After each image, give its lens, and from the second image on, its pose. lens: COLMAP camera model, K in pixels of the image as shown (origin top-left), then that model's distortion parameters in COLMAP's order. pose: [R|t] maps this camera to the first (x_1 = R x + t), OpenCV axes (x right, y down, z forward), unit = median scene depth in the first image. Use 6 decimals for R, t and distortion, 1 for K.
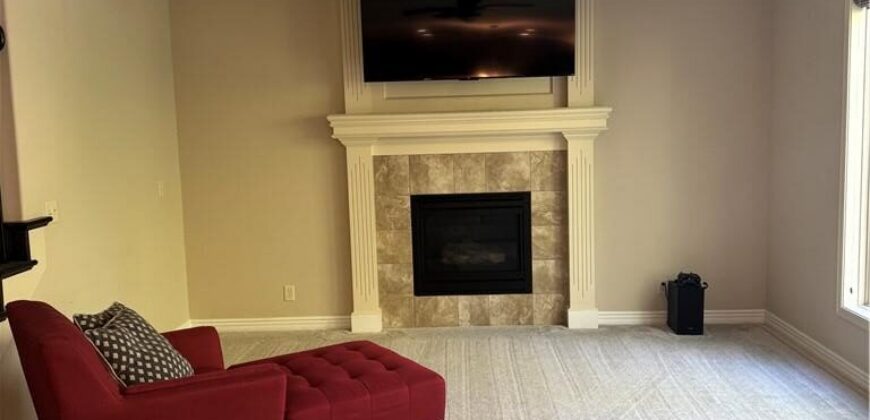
lens RADIAL K [[802.1, 0, 435.0], [0, 802.1, 210.0], [0, 0, 1]] dist [0.186236, -0.390790]
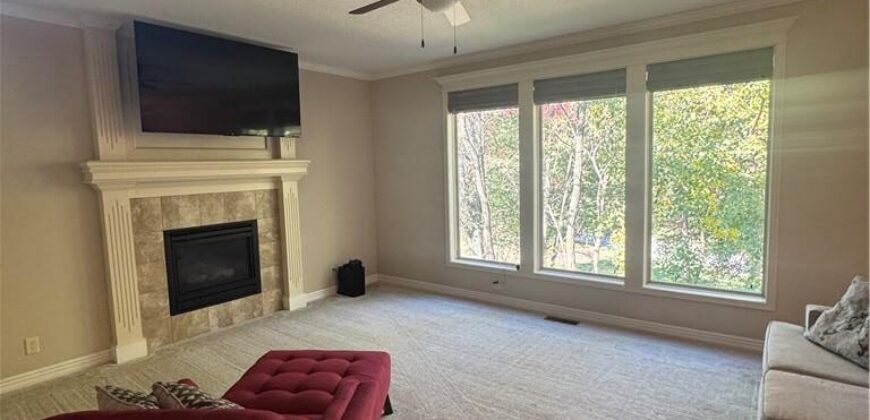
lens RADIAL K [[468.2, 0, 435.0], [0, 468.2, 210.0], [0, 0, 1]] dist [-0.001482, -0.000900]
pose [[0.582290, -0.066269, 0.810276, -0.351028], [0.092114, 0.995632, 0.015232, -0.022853], [-0.807746, 0.065768, 0.585851, 0.282978]]
